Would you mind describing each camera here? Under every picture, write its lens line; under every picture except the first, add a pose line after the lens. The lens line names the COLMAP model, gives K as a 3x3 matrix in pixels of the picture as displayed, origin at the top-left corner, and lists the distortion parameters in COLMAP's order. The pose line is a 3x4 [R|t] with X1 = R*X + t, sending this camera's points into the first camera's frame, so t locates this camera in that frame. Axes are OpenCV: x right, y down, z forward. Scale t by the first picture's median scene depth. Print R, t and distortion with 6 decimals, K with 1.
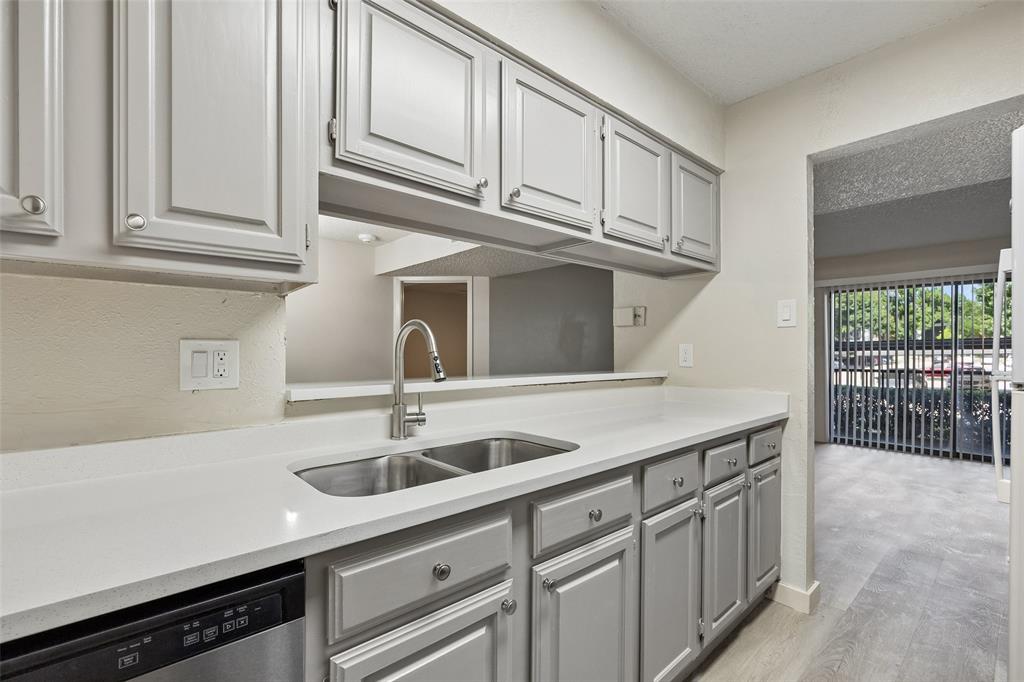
lens RADIAL K [[452.8, 0, 509.9], [0, 452.8, 348.8], [0, 0, 1]] dist [-0.001292, 0.001340]
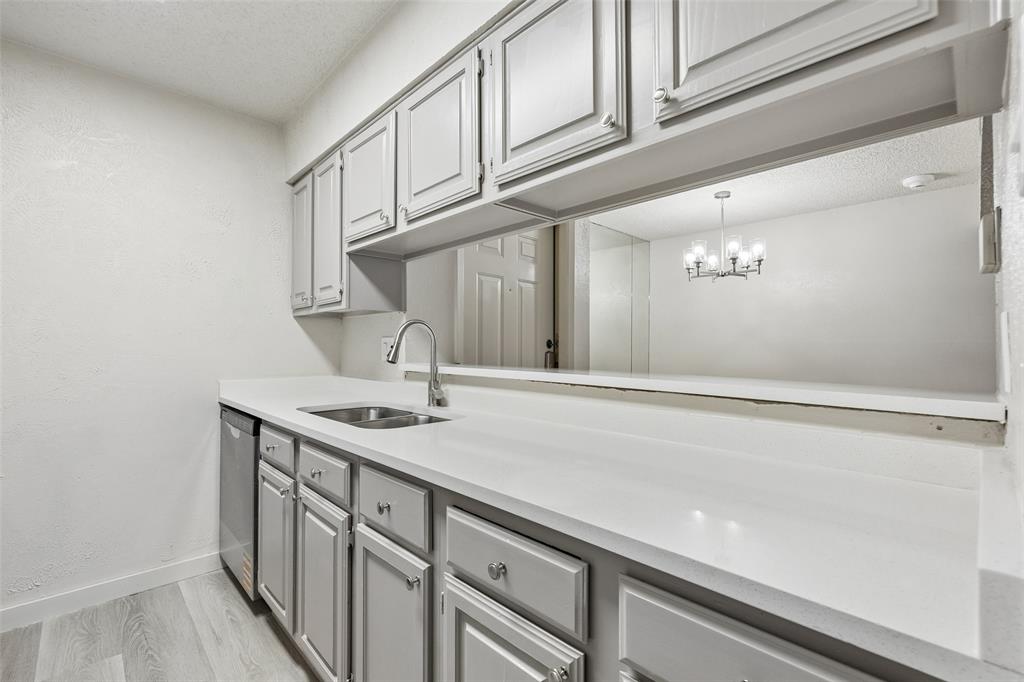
lens RADIAL K [[452.8, 0, 509.9], [0, 452.8, 348.8], [0, 0, 1]] dist [-0.001292, 0.001340]
pose [[0.060609, 0.002213, -0.998159, 0.898328], [-0.001583, 0.999996, 0.002121, 0.021926], [0.998160, 0.001451, 0.060612, 0.938745]]
